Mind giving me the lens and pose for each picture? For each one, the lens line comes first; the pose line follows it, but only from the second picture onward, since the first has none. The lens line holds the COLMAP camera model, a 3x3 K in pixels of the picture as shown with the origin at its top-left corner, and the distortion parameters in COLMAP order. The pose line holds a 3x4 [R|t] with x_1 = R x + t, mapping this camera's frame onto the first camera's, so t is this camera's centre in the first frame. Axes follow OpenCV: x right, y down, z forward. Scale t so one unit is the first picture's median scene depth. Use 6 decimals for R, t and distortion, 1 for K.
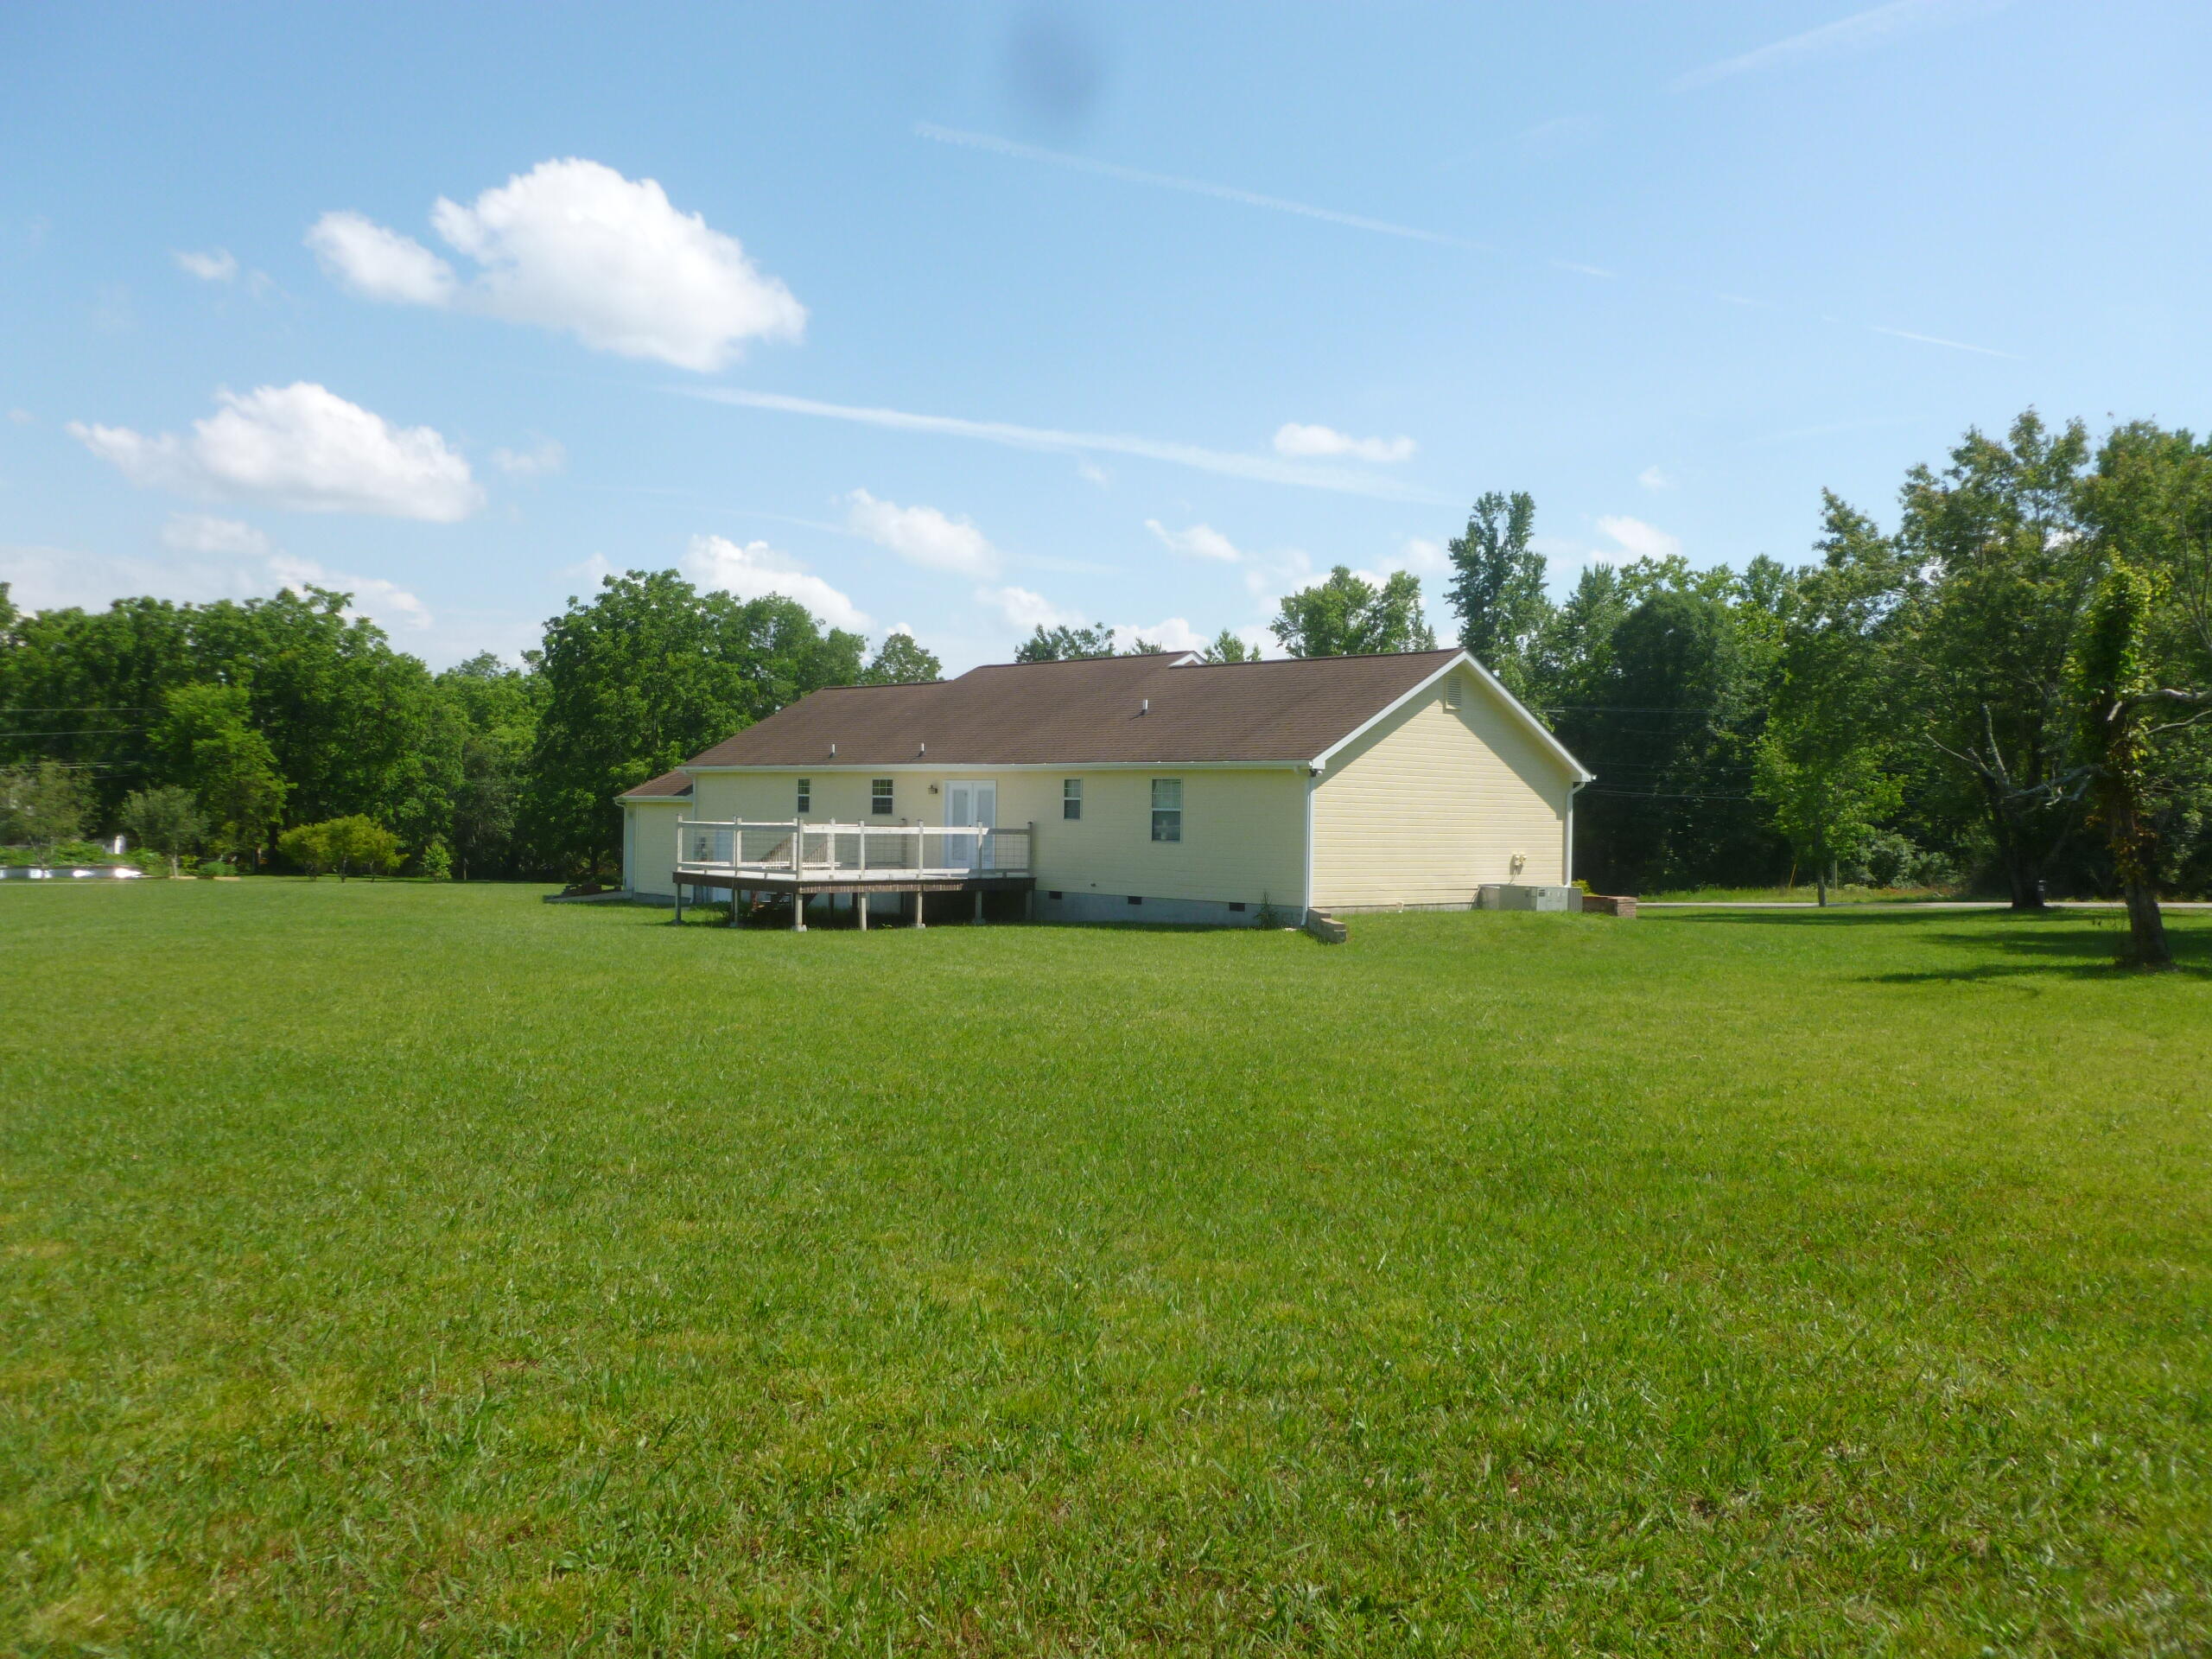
lens RADIAL K [[1933.7, 0, 1110.9], [0, 1933.7, 826.7], [0, 0, 1]] dist [-0.047282, 0.045558]
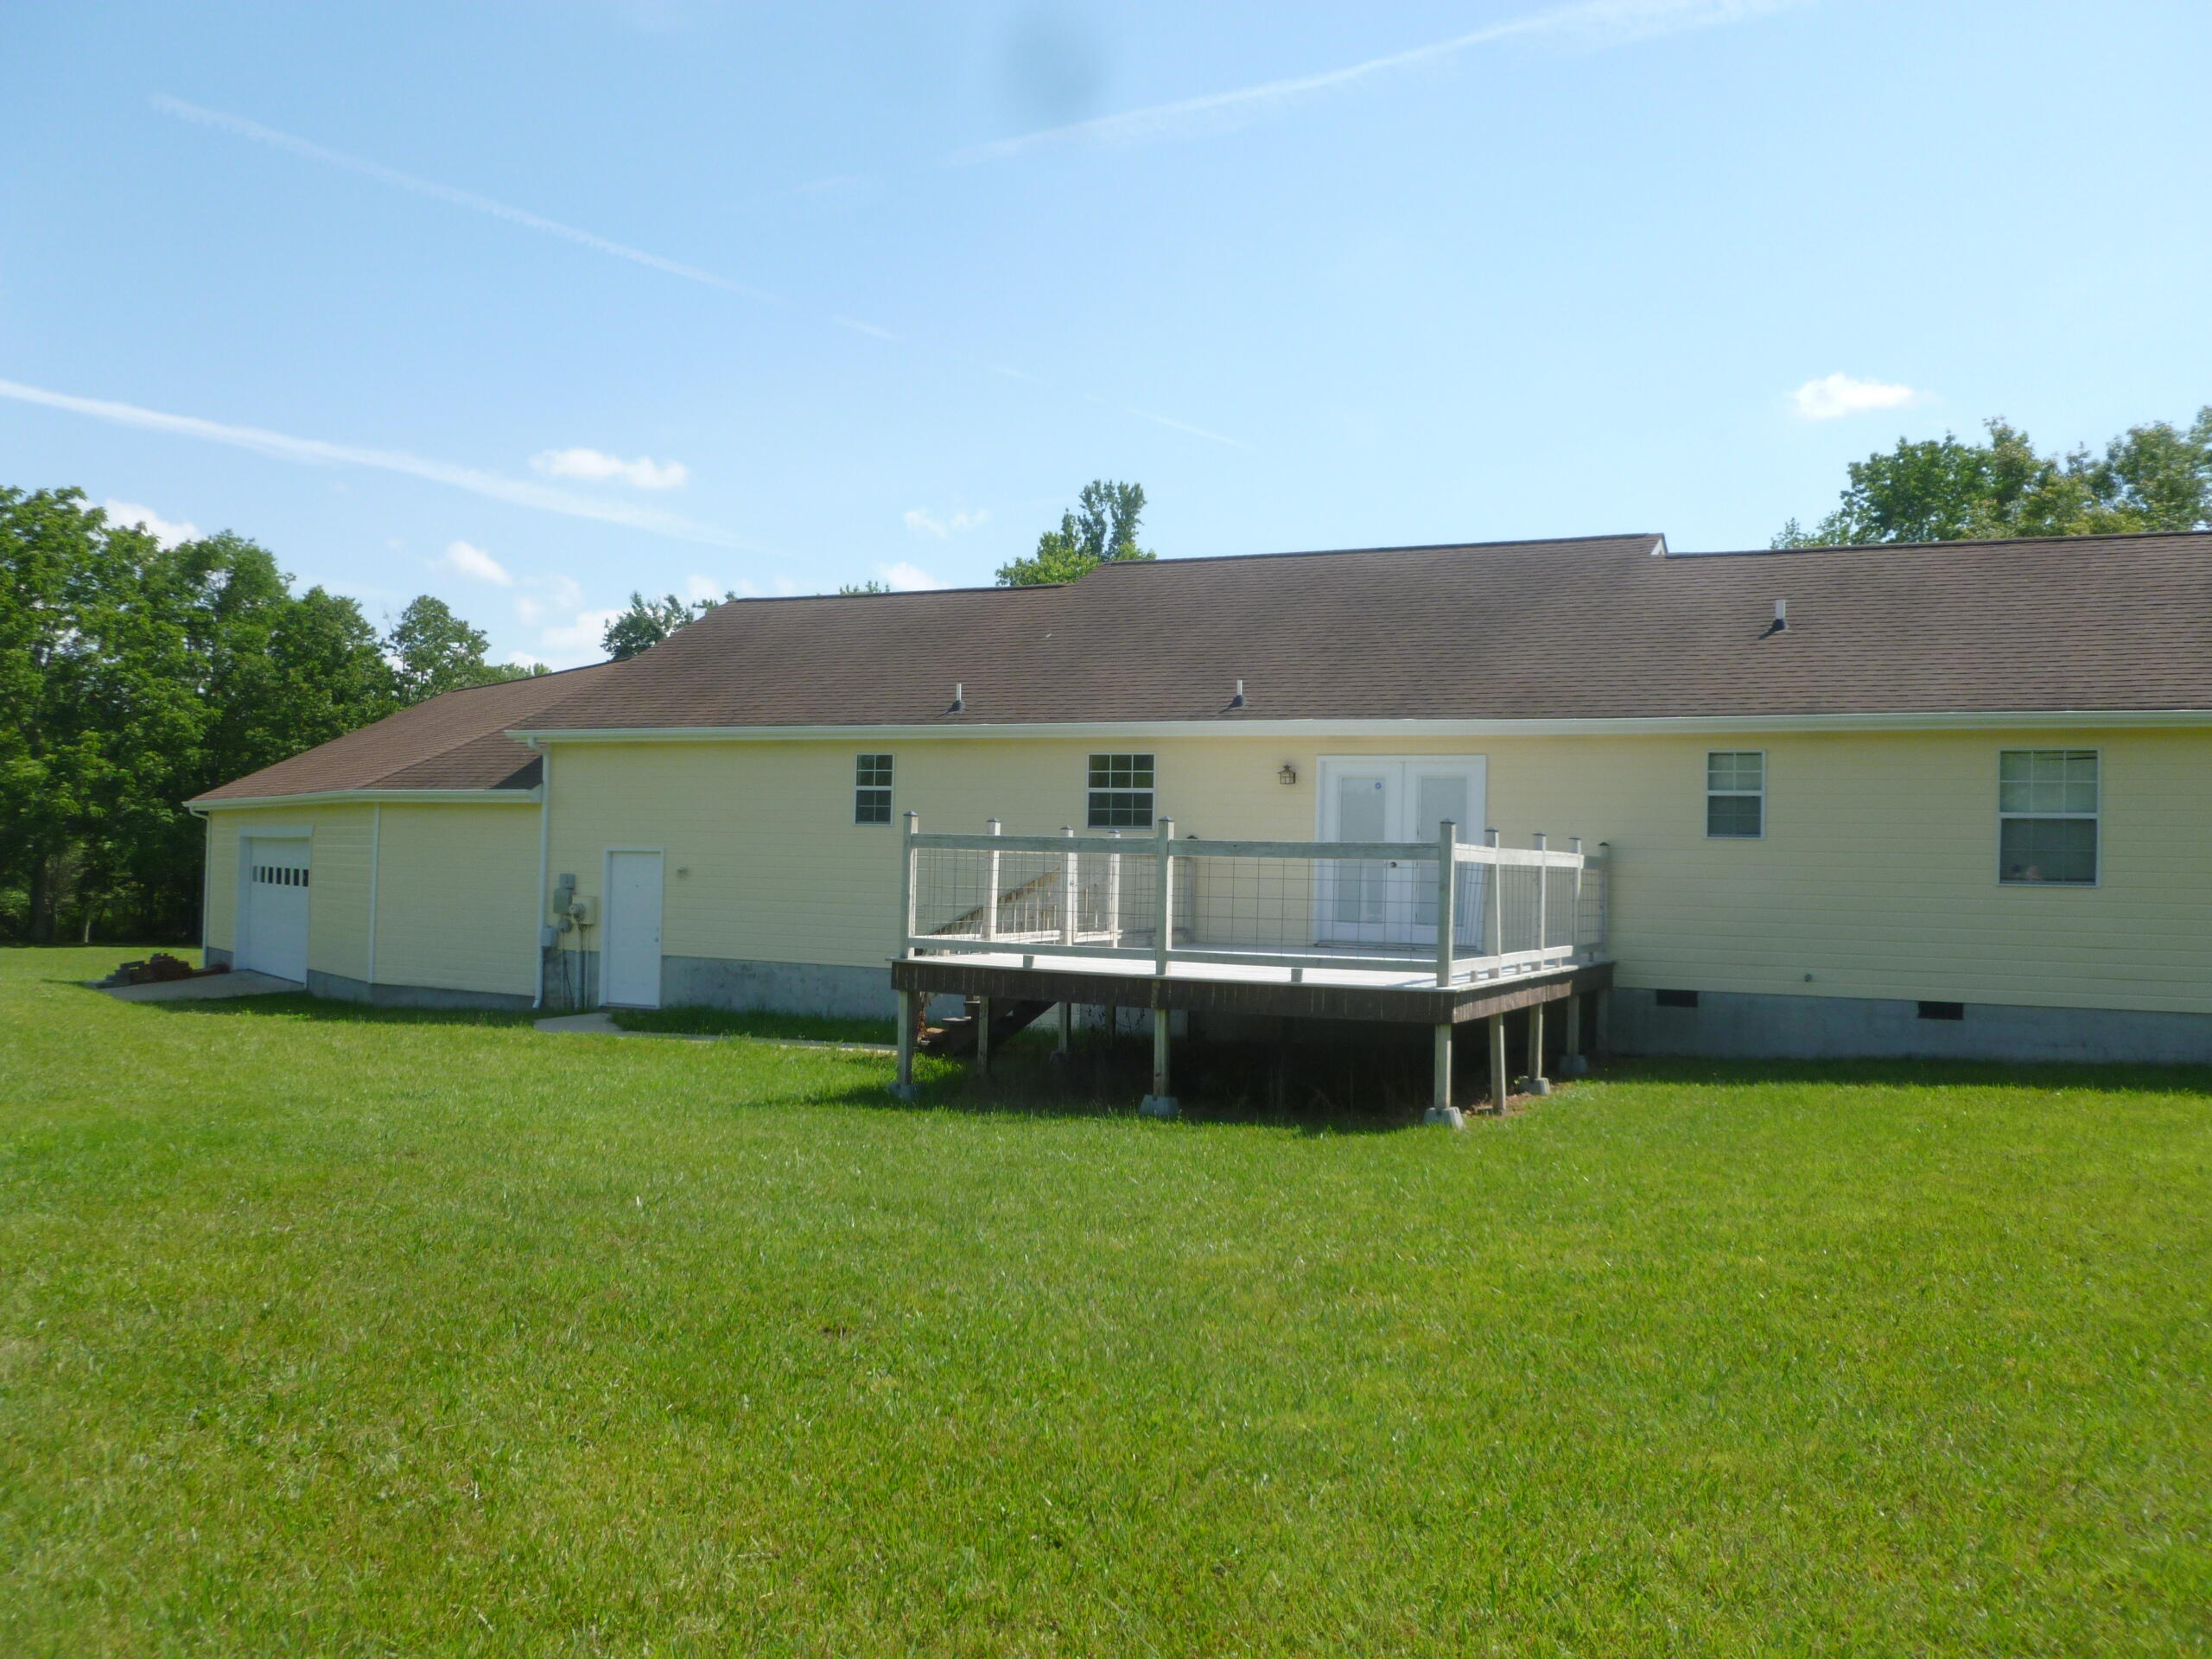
lens RADIAL K [[1933.7, 0, 1101.4], [0, 1933.7, 837.1], [0, 0, 1]] dist [-0.047282, 0.045558]
pose [[0.934200, 0.011695, 0.356559, -0.294132], [-0.005102, 0.999798, -0.019425, 0.005406], [-0.356714, 0.016328, 0.934071, 0.552717]]
